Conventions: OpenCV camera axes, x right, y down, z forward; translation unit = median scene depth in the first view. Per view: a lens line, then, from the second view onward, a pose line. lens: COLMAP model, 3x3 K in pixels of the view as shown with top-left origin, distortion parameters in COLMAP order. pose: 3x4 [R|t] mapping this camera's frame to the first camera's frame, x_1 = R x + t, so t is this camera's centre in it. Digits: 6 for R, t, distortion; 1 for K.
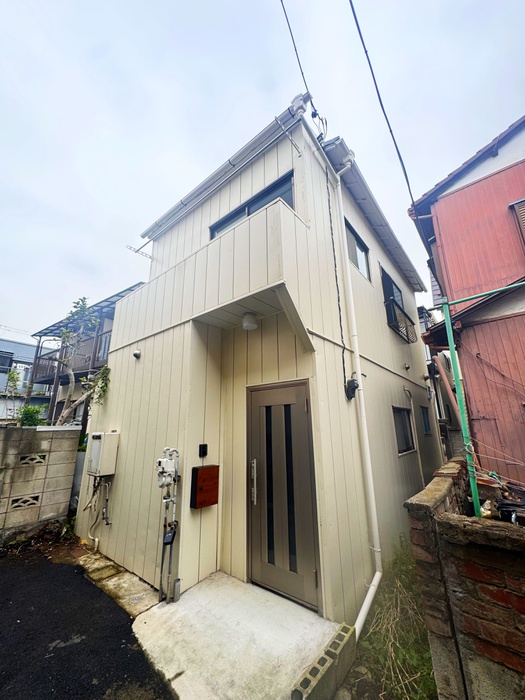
lens RADIAL K [[280.7, 0, 262.5], [0, 280.7, 350.0], [0, 0, 1]] dist [-0.003093, 0.000431]
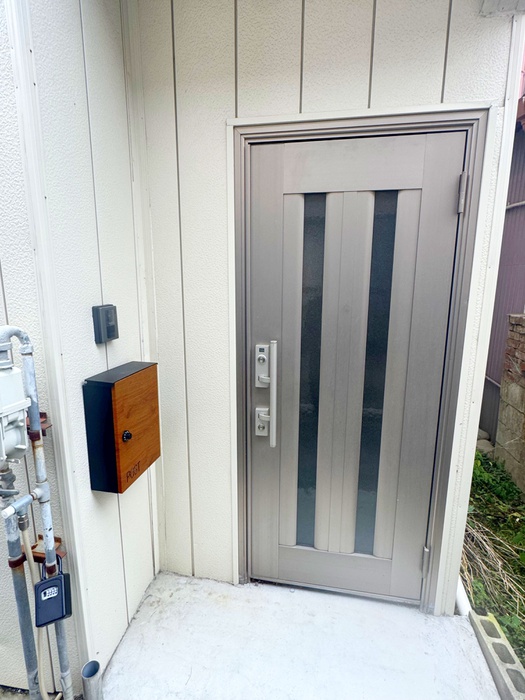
lens RADIAL K [[368.7, 0, 262.5], [0, 368.7, 350.0], [0, 0, 1]] dist [-0.000251, -0.000692]
pose [[0.869360, -0.079545, 0.487735, -0.237954], [-0.146527, 0.901086, 0.408136, 0.176134], [-0.471956, -0.426283, 0.771713, 0.542936]]
